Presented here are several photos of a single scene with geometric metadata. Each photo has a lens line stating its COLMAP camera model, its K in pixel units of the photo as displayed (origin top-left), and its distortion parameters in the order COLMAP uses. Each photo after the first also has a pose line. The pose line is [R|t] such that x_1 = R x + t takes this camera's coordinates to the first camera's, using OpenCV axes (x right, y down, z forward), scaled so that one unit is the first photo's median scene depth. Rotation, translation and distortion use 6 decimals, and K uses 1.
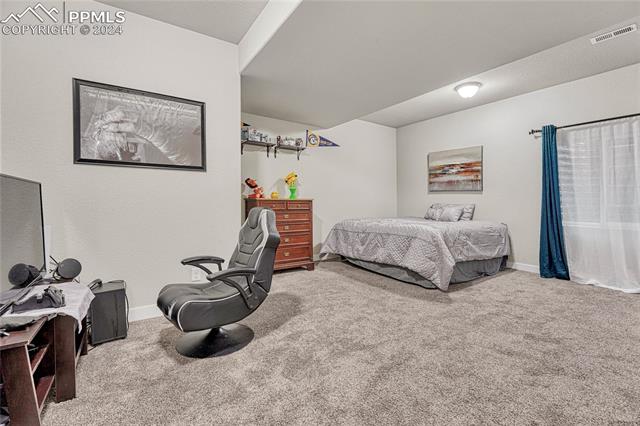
lens RADIAL K [[285.3, 0, 320.0], [0, 285.3, 211.7], [0, 0, 1]] dist [-0.013785, 0.000284]
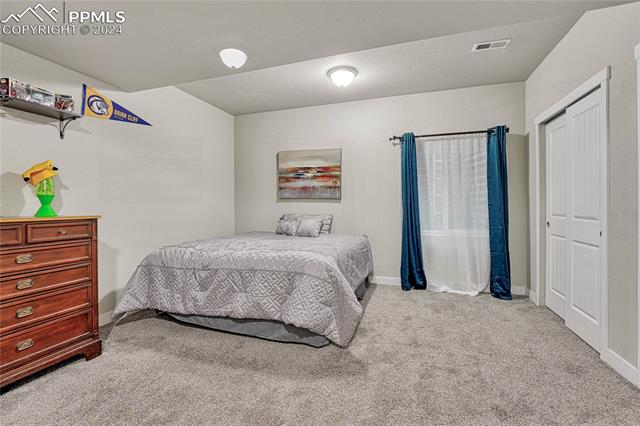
lens RADIAL K [[285.3, 0, 321.8], [0, 285.3, 199.2], [0, 0, 1]] dist [-0.013785, 0.000284]
pose [[0.787155, 0.000639, 0.616755, -0.023495], [0.033014, 0.998522, -0.043170, -0.040079], [-0.615871, 0.054343, 0.785970, 0.368781]]
